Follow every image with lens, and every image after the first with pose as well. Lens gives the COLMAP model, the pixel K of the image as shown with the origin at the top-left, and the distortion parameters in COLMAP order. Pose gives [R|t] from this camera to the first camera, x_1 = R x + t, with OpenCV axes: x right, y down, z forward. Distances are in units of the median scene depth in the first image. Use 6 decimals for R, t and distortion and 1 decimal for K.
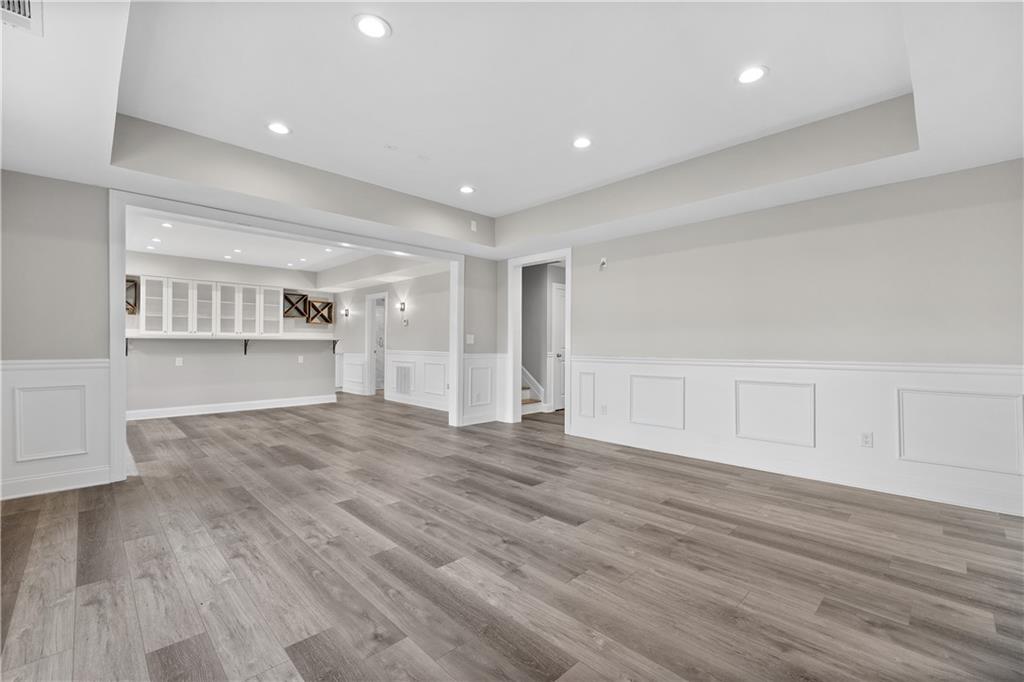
lens RADIAL K [[433.9, 0, 510.6], [0, 433.9, 343.5], [0, 0, 1]] dist [0.004117, 0.000548]
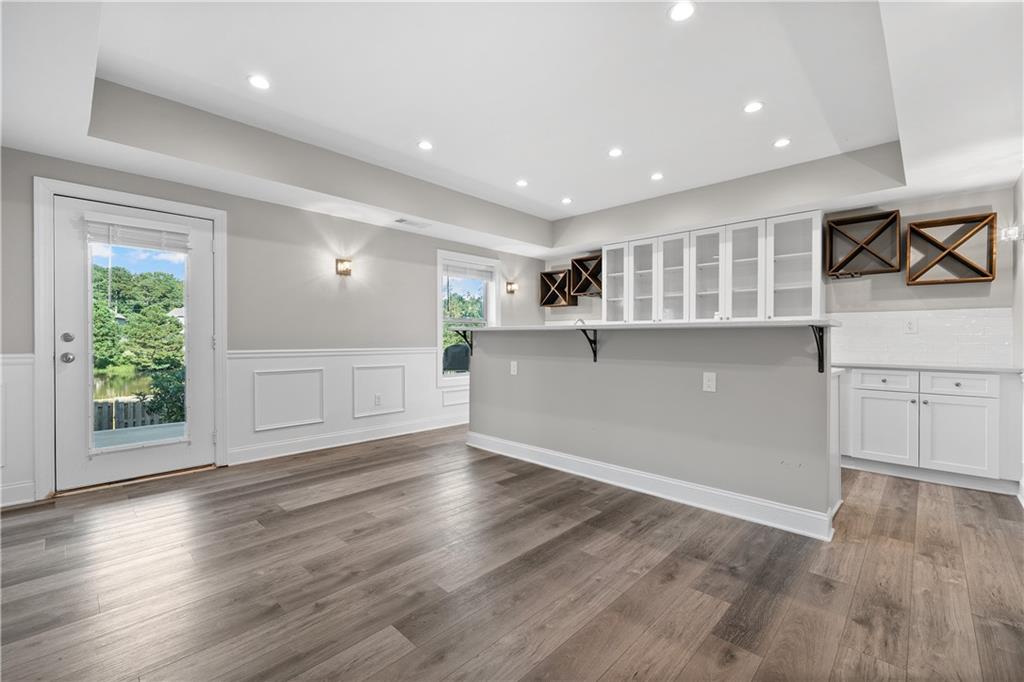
lens RADIAL K [[433.9, 0, 510.2], [0, 433.9, 341.5], [0, 0, 1]] dist [0.004117, 0.000548]
pose [[0.037019, 0.006619, -0.999293, -0.123361], [-0.002865, 0.999975, 0.006518, 0.000627], [0.999310, 0.002621, 0.037037, 0.809686]]
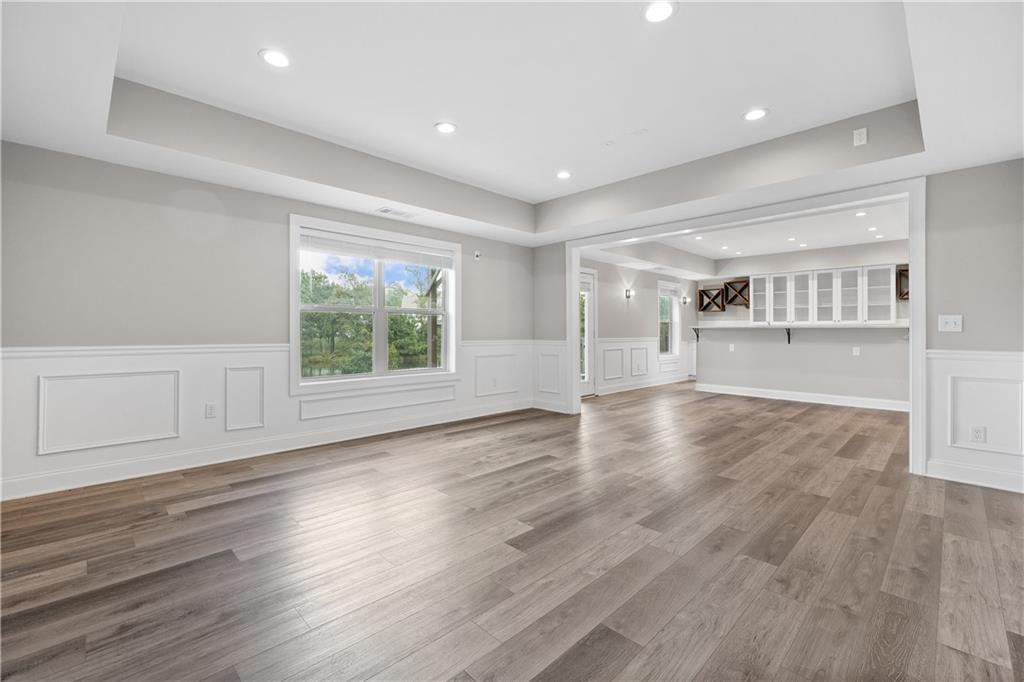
lens RADIAL K [[433.9, 0, 514.2], [0, 433.9, 328.2], [0, 0, 1]] dist [0.004117, 0.000548]
pose [[0.013805, -0.009044, -0.999864, 0.334441], [-0.002846, 0.999955, -0.009084, 0.001450], [0.999901, 0.002971, 0.013779, 0.330901]]
